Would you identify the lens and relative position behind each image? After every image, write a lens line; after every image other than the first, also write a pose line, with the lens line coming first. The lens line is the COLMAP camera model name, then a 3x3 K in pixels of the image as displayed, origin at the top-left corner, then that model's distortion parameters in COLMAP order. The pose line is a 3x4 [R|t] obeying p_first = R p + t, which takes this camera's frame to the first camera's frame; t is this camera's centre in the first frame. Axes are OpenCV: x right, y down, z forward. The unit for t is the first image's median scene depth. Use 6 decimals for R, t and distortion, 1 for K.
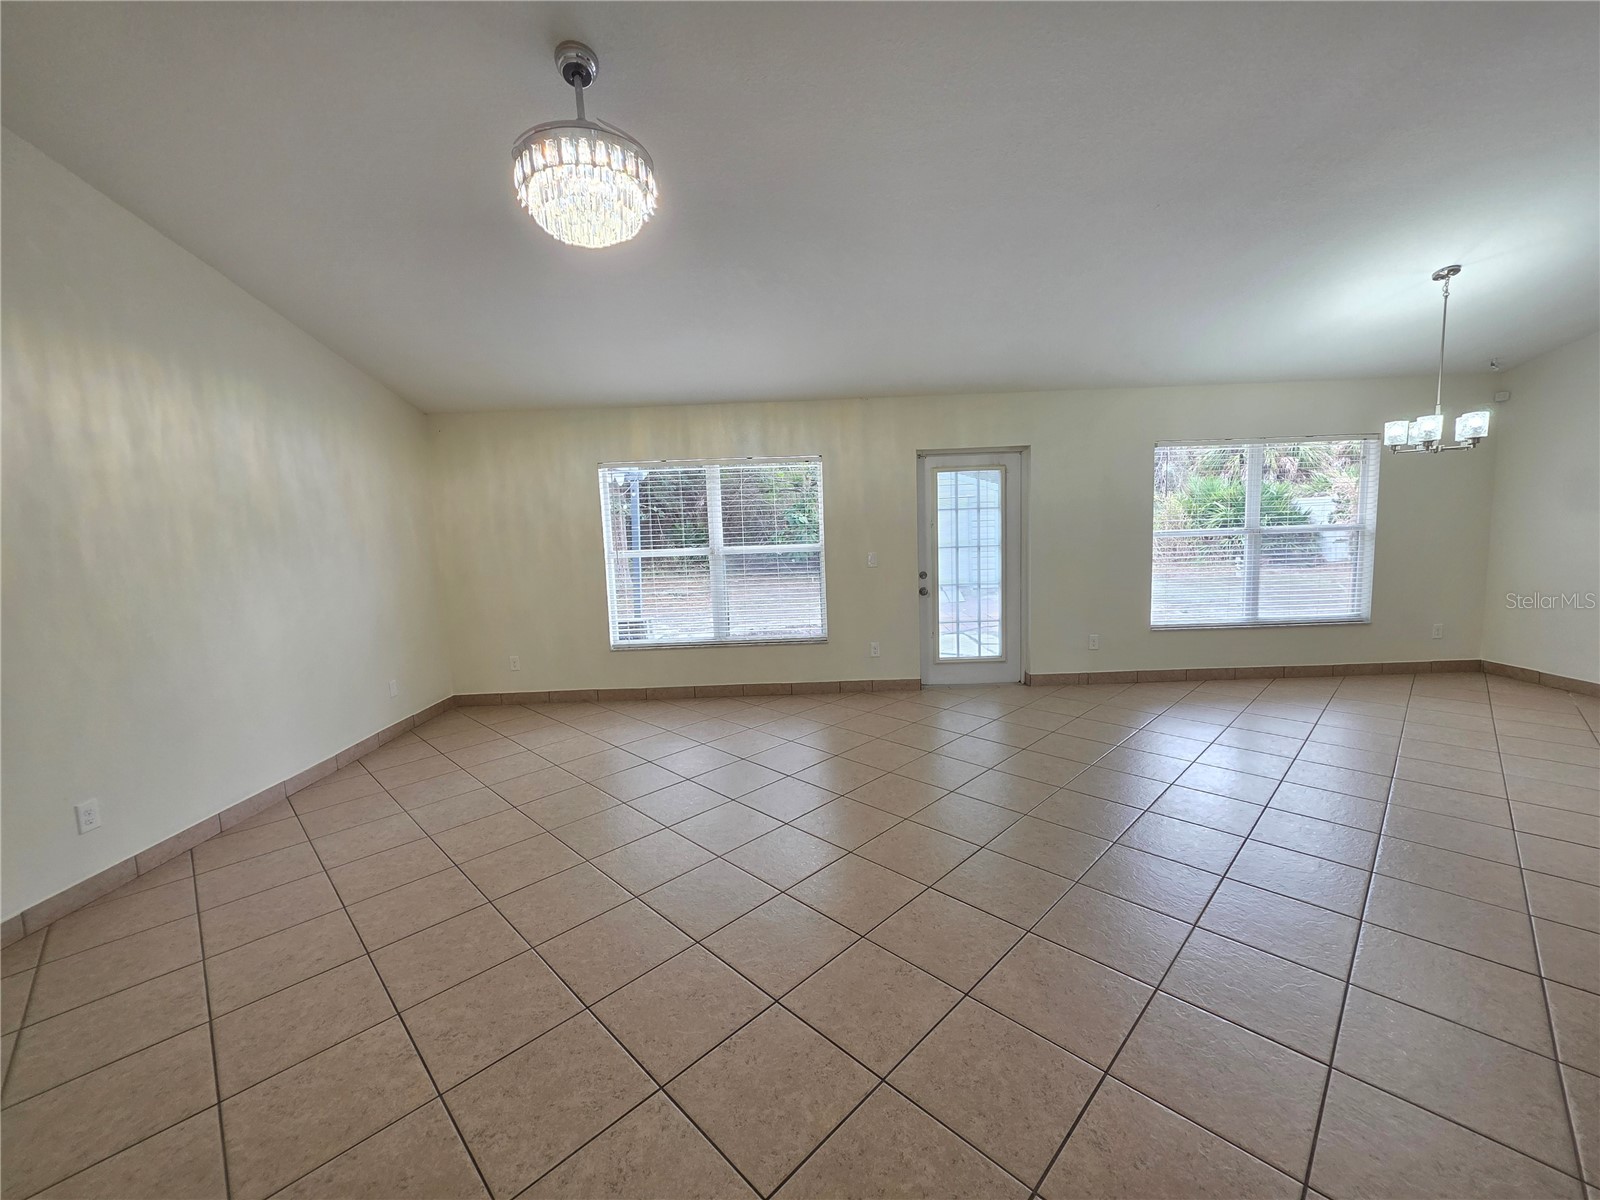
lens RADIAL K [[639.9, 0, 805.0], [0, 639.9, 595.9], [0, 0, 1]] dist [0.001249, 0.000009]
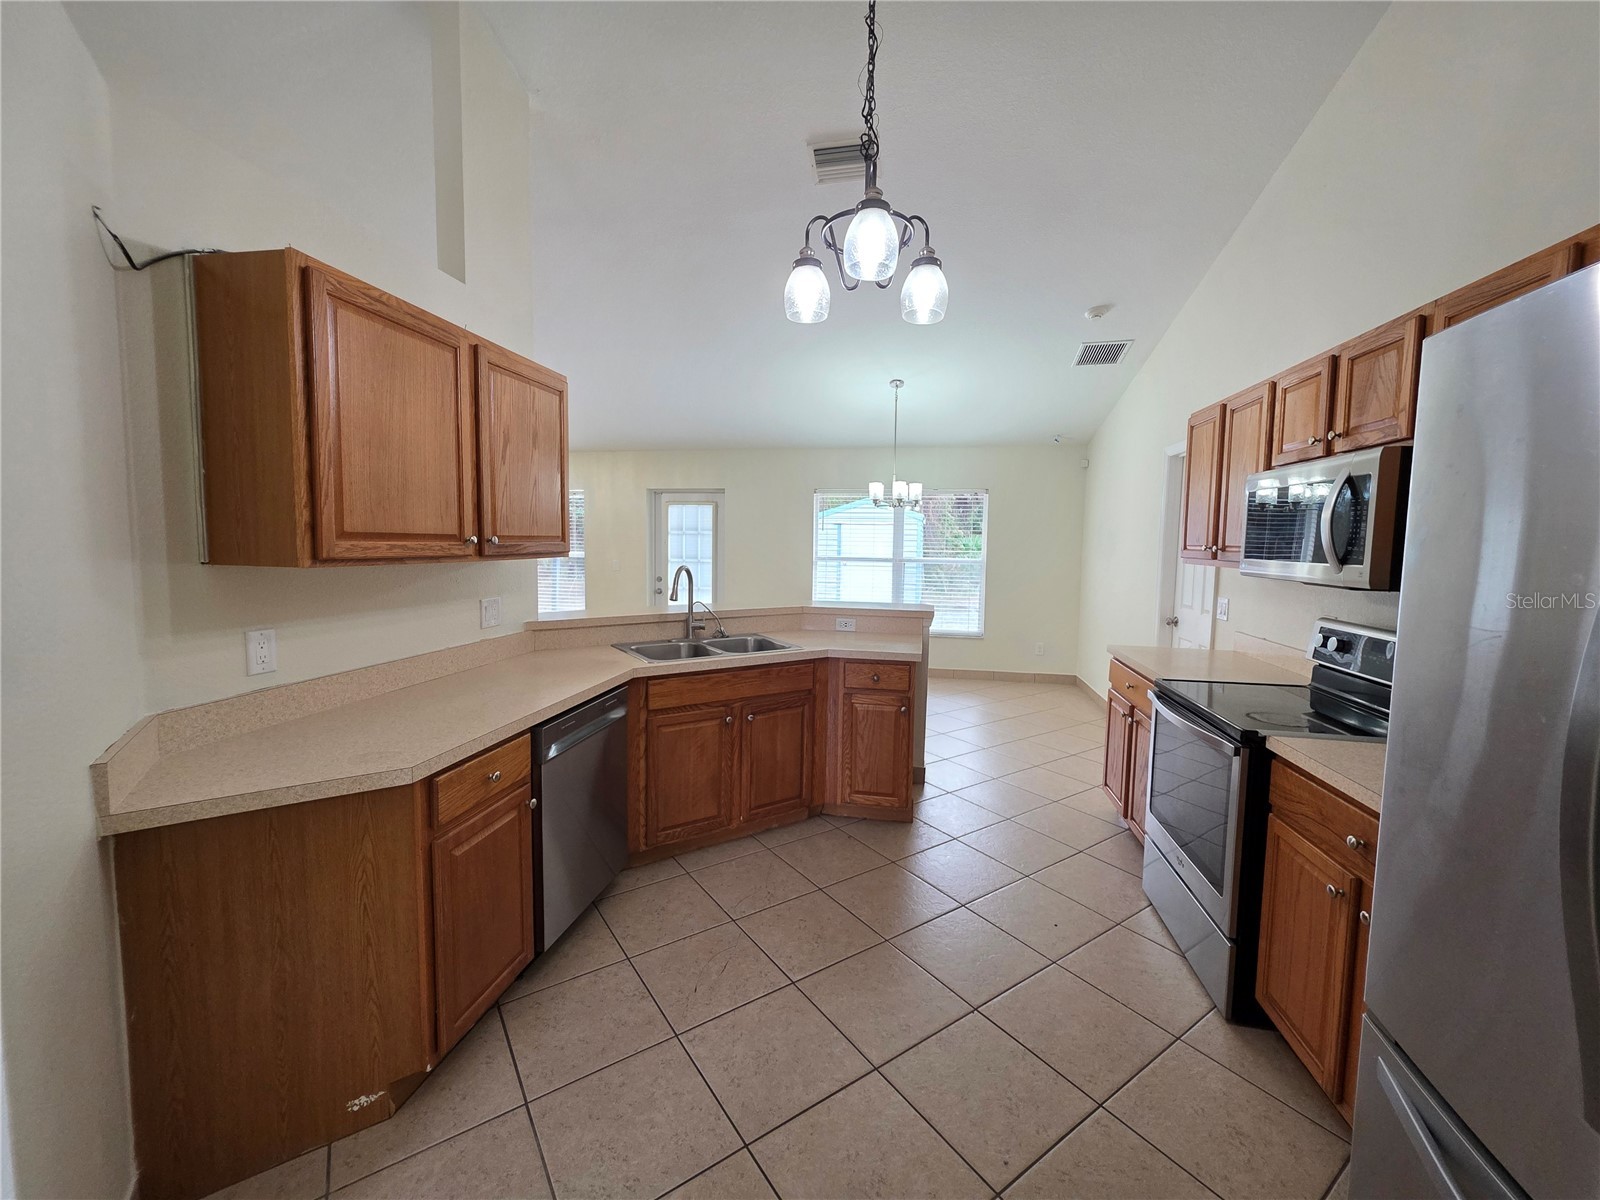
lens RADIAL K [[639.9, 0, 799.6], [0, 639.9, 596.6], [0, 0, 1]] dist [0.001249, 0.000009]
pose [[0.981588, 0.066460, -0.179078, 0.757501], [-0.071210, 0.997256, -0.020222, 0.011656], [0.177243, 0.032602, 0.983627, -0.305780]]
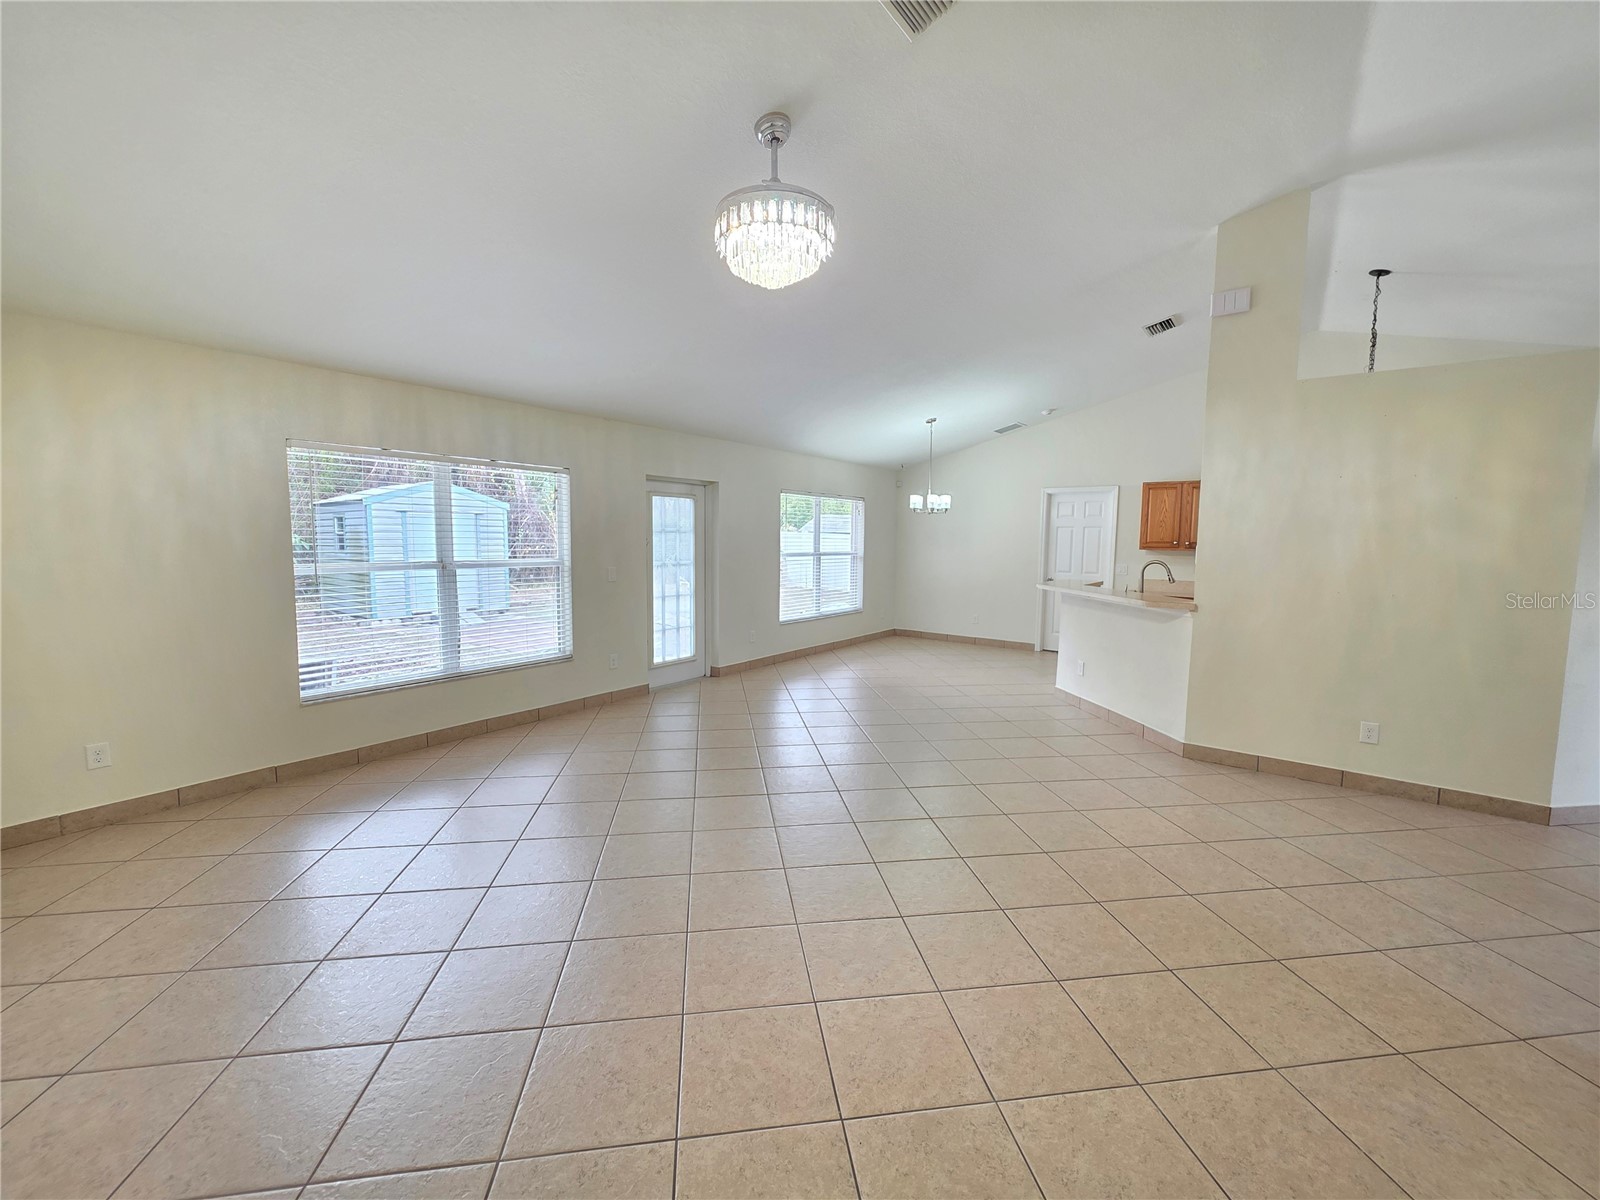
lens RADIAL K [[639.9, 0, 795.0], [0, 639.9, 595.7], [0, 0, 1]] dist [0.001249, 0.000009]
pose [[0.605649, -0.032042, 0.795087, -0.544601], [0.061718, 0.998070, -0.006792, 0.002622], [-0.793335, 0.053185, 0.606458, 0.138253]]
